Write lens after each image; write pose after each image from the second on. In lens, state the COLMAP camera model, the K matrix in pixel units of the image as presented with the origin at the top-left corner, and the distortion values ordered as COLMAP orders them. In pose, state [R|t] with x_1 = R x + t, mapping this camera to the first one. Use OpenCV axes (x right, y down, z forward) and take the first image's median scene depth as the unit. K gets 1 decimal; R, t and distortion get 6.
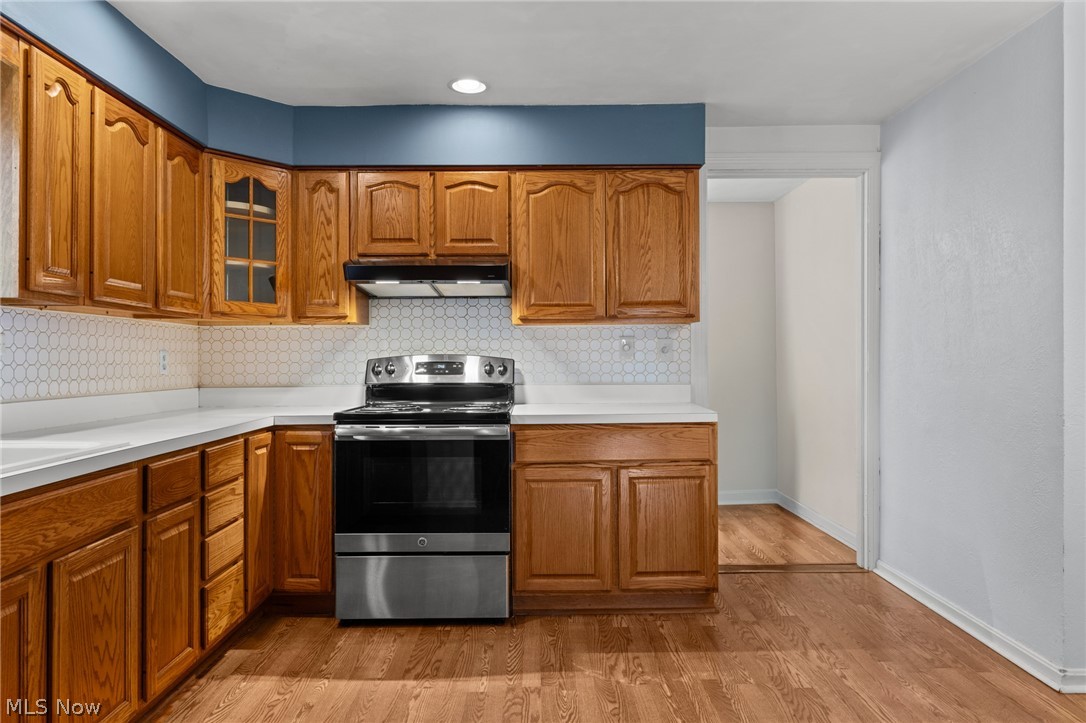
lens RADIAL K [[727.8, 0, 539.4], [0, 727.8, 346.8], [0, 0, 1]] dist [0.004375, 0.000894]
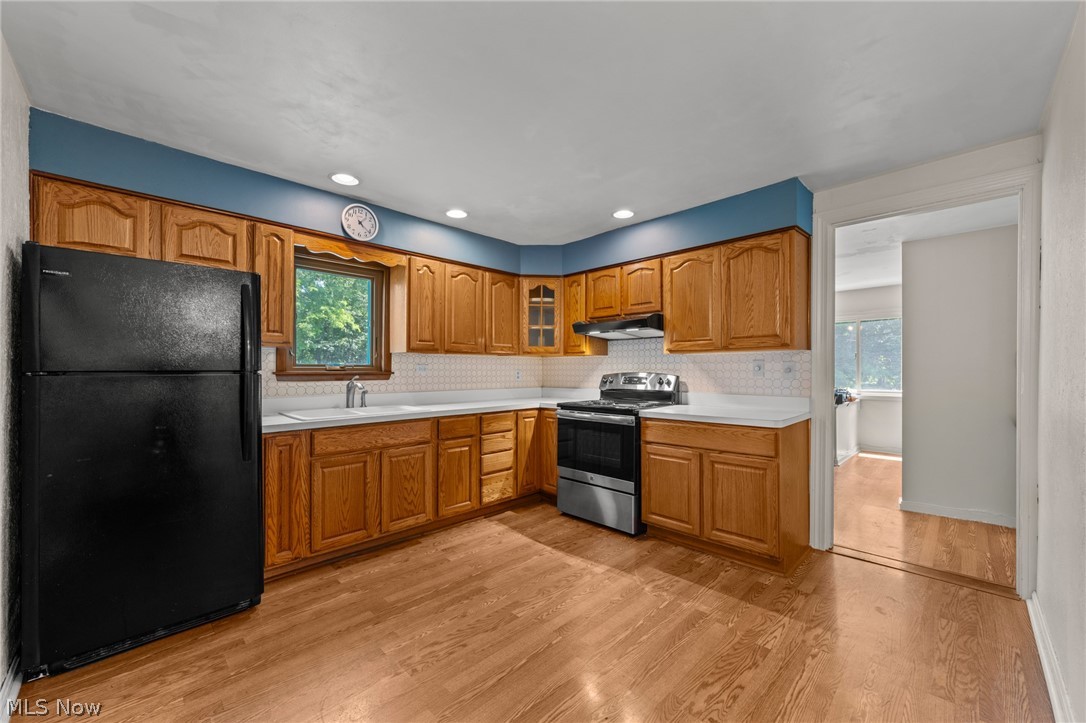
lens RADIAL K [[428.1, 0, 543.0], [0, 428.1, 361.5], [0, 0, 1]] dist [-0.000494, 0.000001]
pose [[0.698681, -0.009610, -0.715369, 0.482714], [0.009697, 0.999945, -0.003962, -0.014455], [0.715368, -0.004168, 0.698736, 0.172408]]
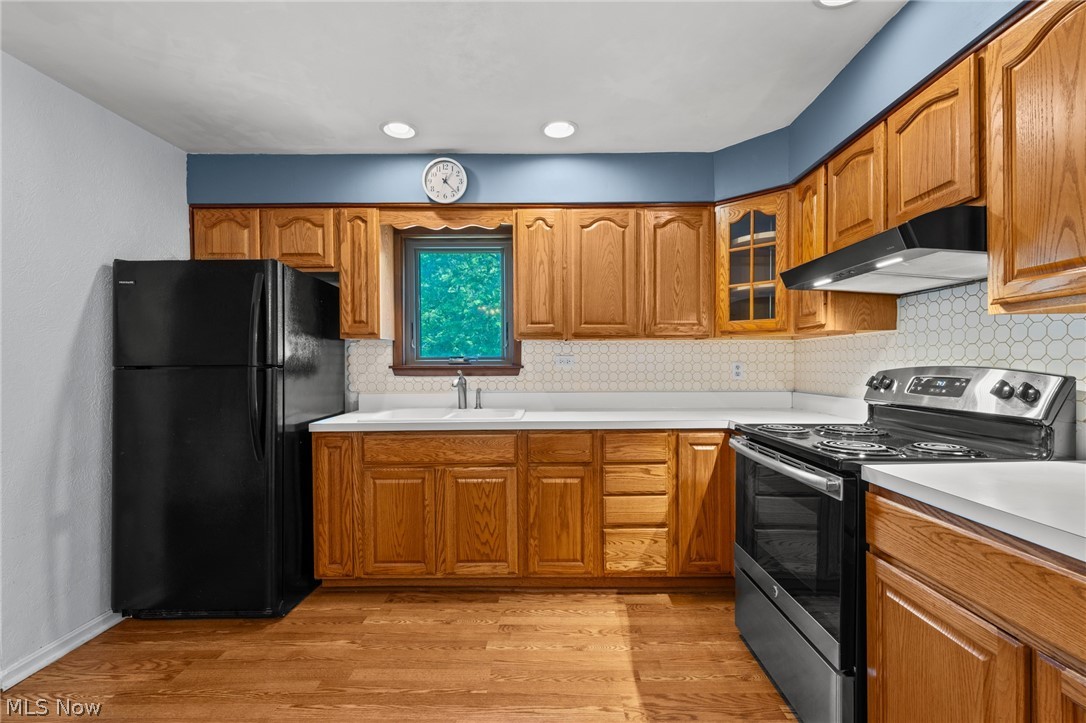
lens RADIAL K [[469.1, 0, 543.4], [0, 469.1, 362.8], [0, 0, 1]] dist [0.002077, -0.000080]
pose [[-0.017926, 0.003637, -0.999833, 0.365817], [0.022735, 0.999736, 0.003229, -0.003467], [0.999581, -0.022673, -0.018004, 0.710737]]
